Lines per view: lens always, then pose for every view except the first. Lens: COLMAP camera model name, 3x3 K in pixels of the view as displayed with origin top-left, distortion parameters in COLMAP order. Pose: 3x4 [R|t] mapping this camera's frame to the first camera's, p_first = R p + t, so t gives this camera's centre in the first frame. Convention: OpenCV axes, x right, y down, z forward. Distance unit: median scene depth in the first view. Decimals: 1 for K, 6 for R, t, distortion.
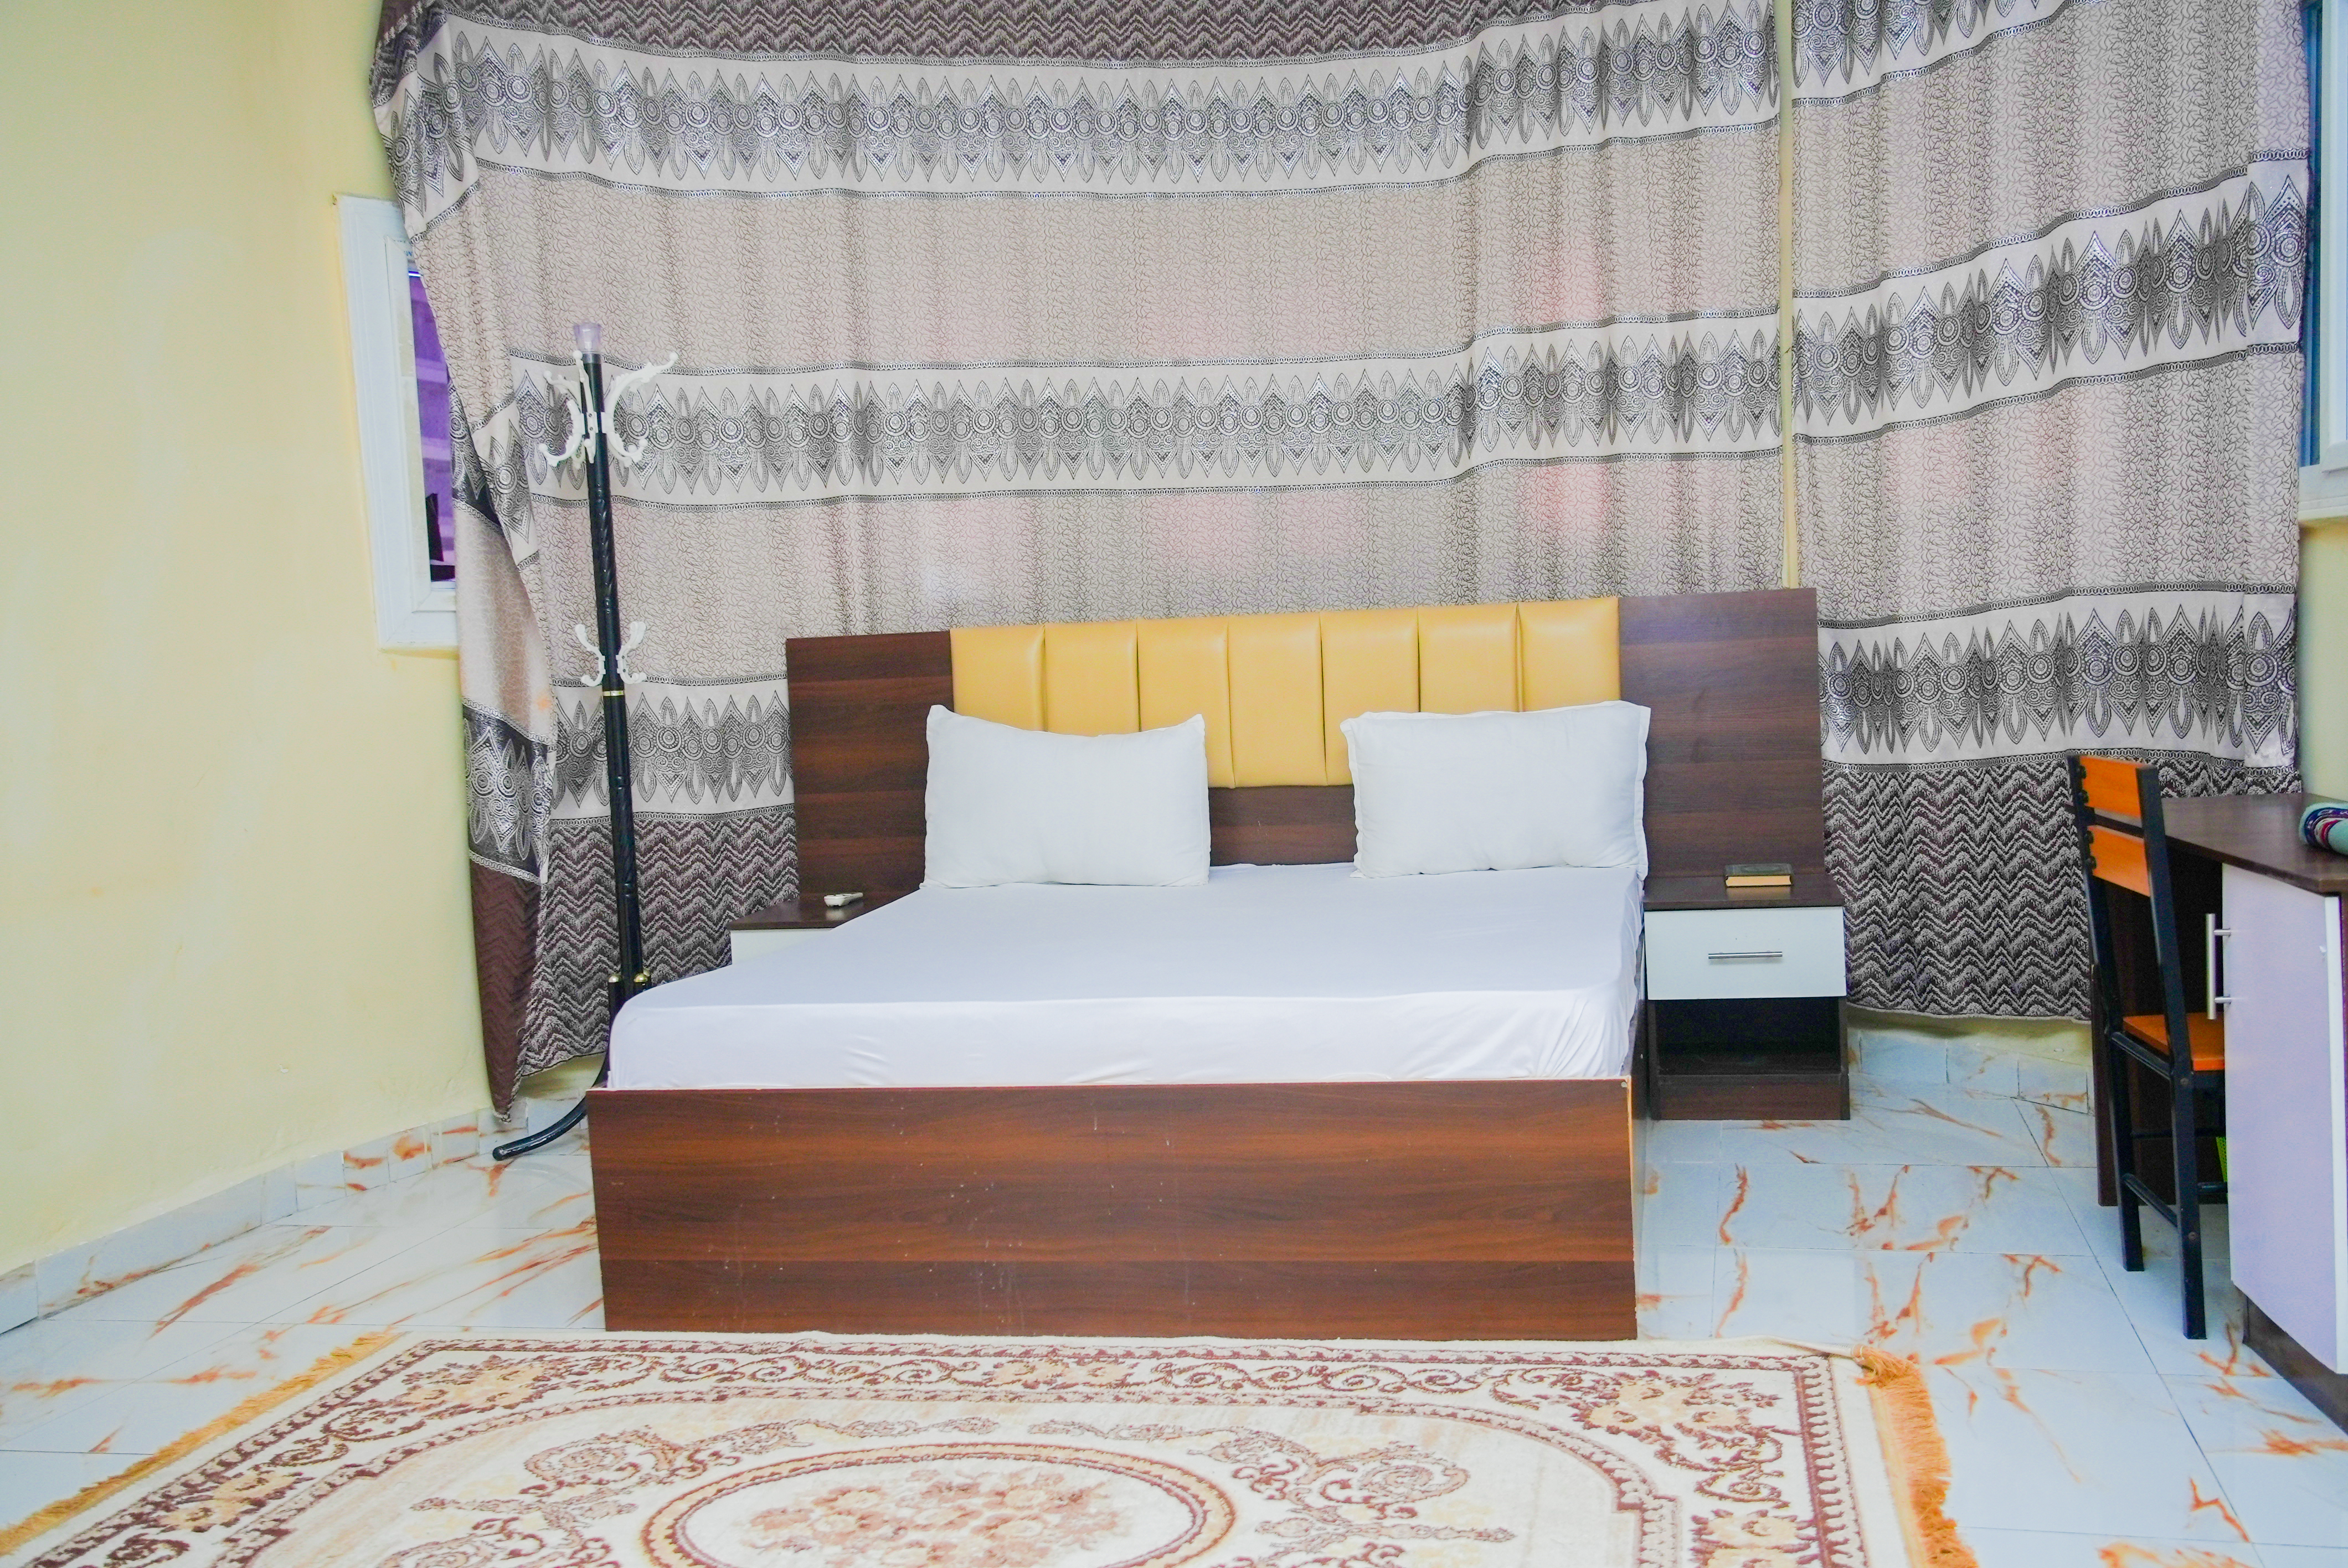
lens RADIAL K [[2253.5, 0, 1174.0], [0, 2253.5, 784.0], [0, 0, 1]] dist [0.077951, -0.078213]
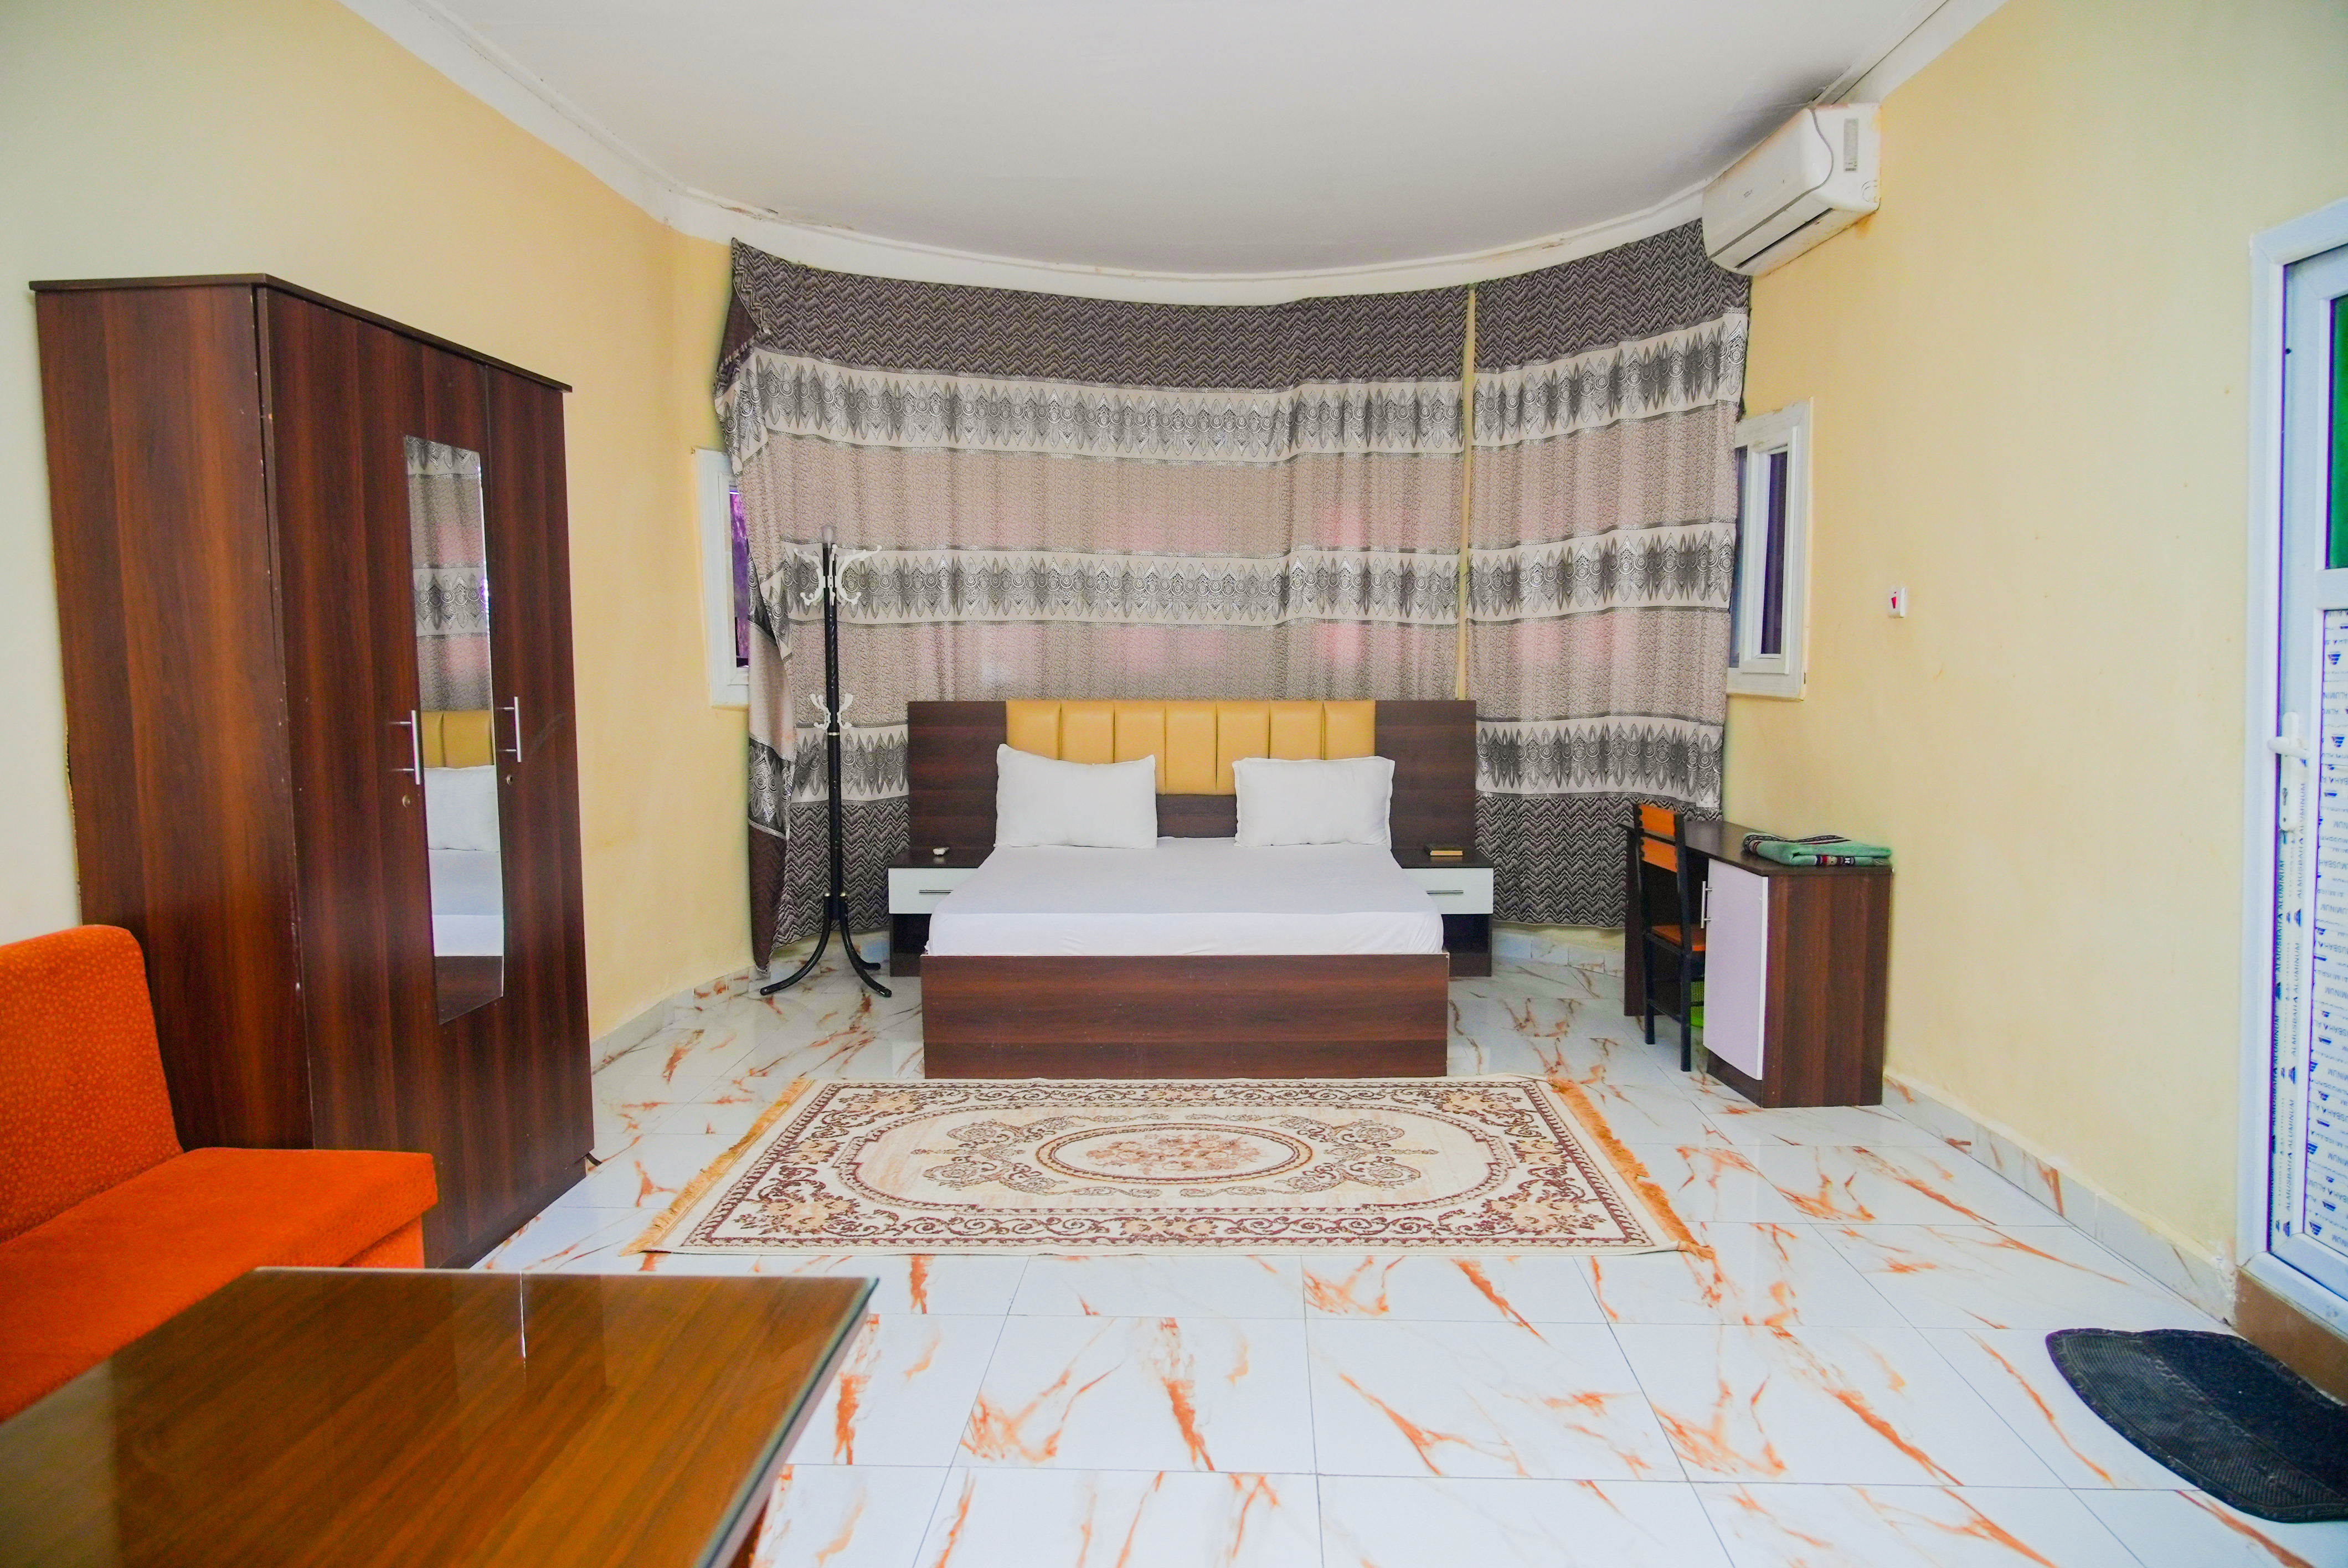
lens RADIAL K [[1551.2, 0, 1174.0], [0, 1551.2, 784.0], [0, 0, 1]] dist [-0.005223, -0.000629]
pose [[0.981848, 0.028669, 0.187488, -0.215795], [-0.031967, 0.999382, 0.014591, -0.027374], [-0.186954, -0.020320, 0.982158, -0.245975]]
